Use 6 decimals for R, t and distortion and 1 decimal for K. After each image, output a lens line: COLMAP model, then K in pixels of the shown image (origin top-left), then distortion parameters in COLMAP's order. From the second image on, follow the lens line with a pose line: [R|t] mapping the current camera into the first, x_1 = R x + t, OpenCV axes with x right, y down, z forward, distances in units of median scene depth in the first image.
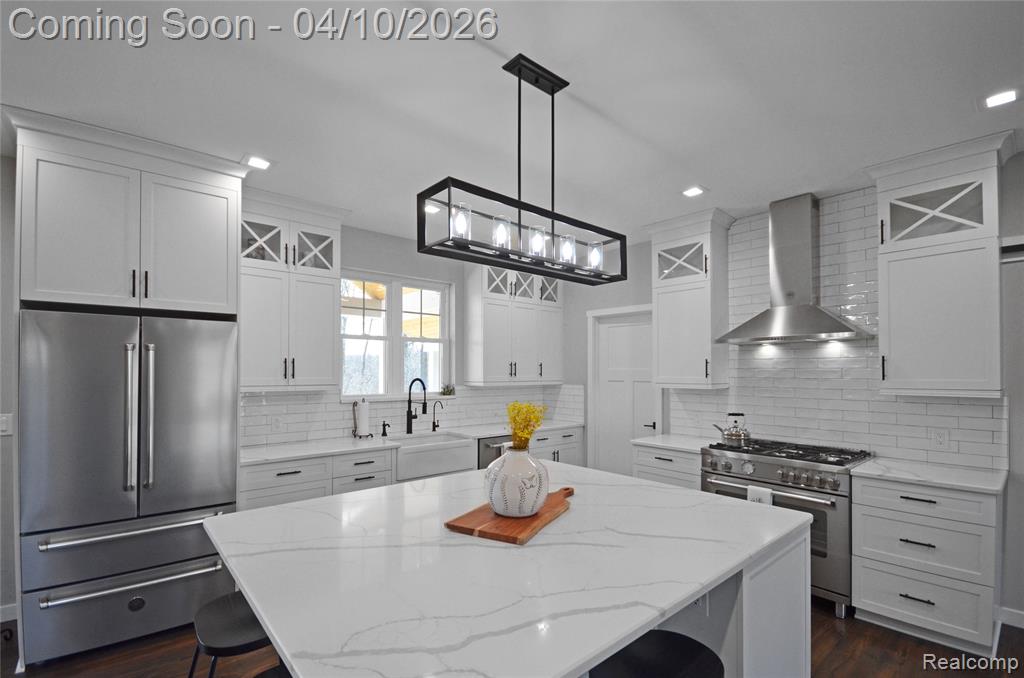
lens RADIAL K [[469.9, 0, 516.0], [0, 469.9, 369.3], [0, 0, 1]] dist [-0.000755, -0.000145]
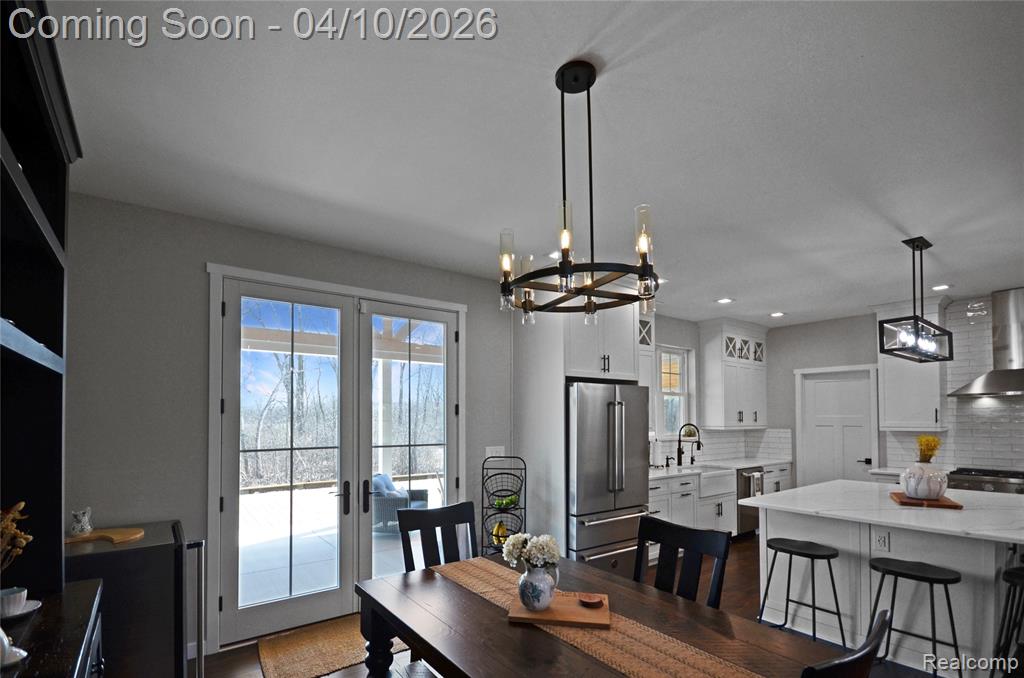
lens RADIAL K [[482.6, 0, 509.7], [0, 482.6, 406.7], [0, 0, 1]] dist [0.001755, 0.000095]
pose [[0.997033, -0.004303, -0.076860, -0.602030], [0.002767, 0.999795, -0.020077, -0.002345], [0.076931, 0.019805, 0.996840, -0.393116]]
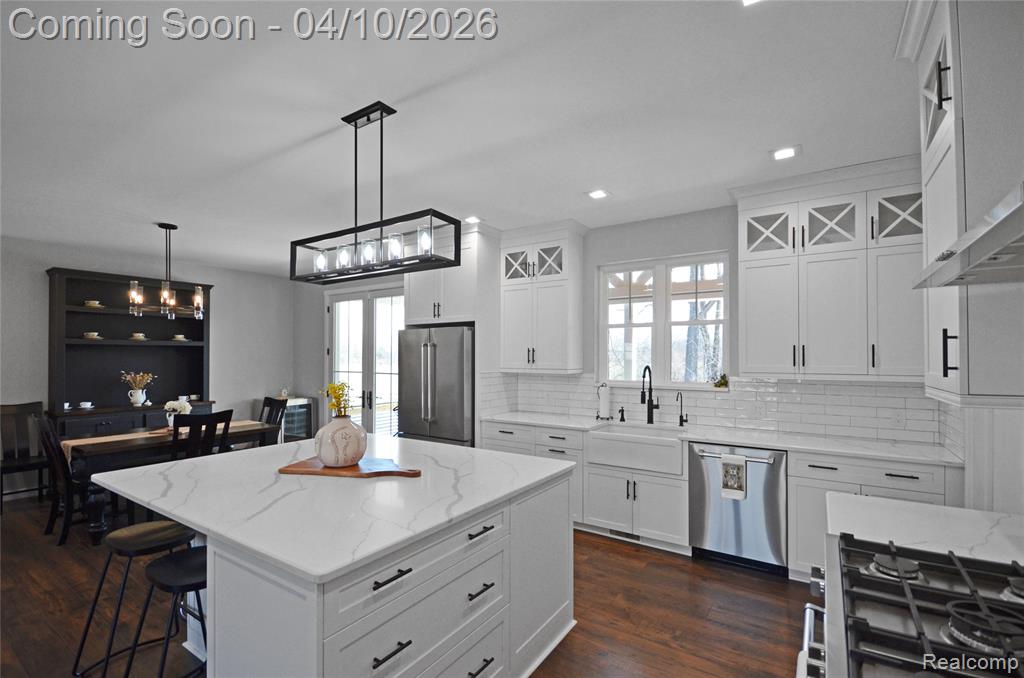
lens RADIAL K [[454.7, 0, 508.3], [0, 454.7, 353.6], [0, 0, 1]] dist [-0.001351, 0.000130]
pose [[0.261862, -0.007668, -0.965075, 0.591267], [0.002752, 0.999970, -0.007198, 0.000717], [0.965101, -0.000771, 0.261875, 0.483469]]
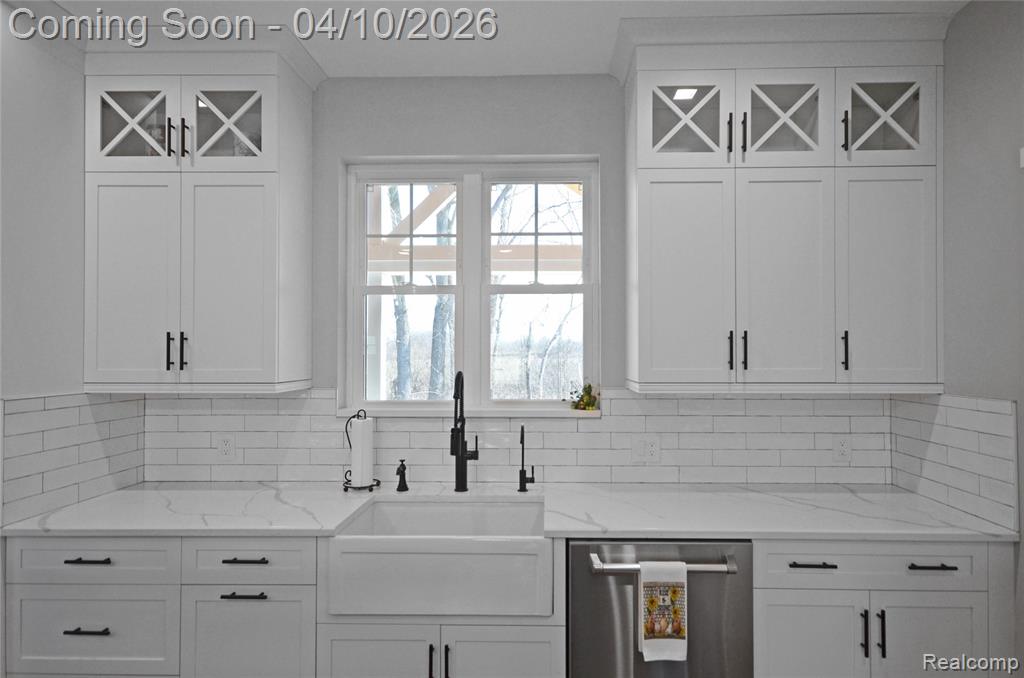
lens RADIAL K [[558.0, 0, 526.5], [0, 558.0, 348.3], [0, 0, 1]] dist [0.013349, 0.000431]
pose [[0.733728, -0.008325, -0.679392, 0.194982], [0.004568, 0.999963, -0.007320, 0.001175], [0.679428, 0.002267, 0.733739, 0.644247]]
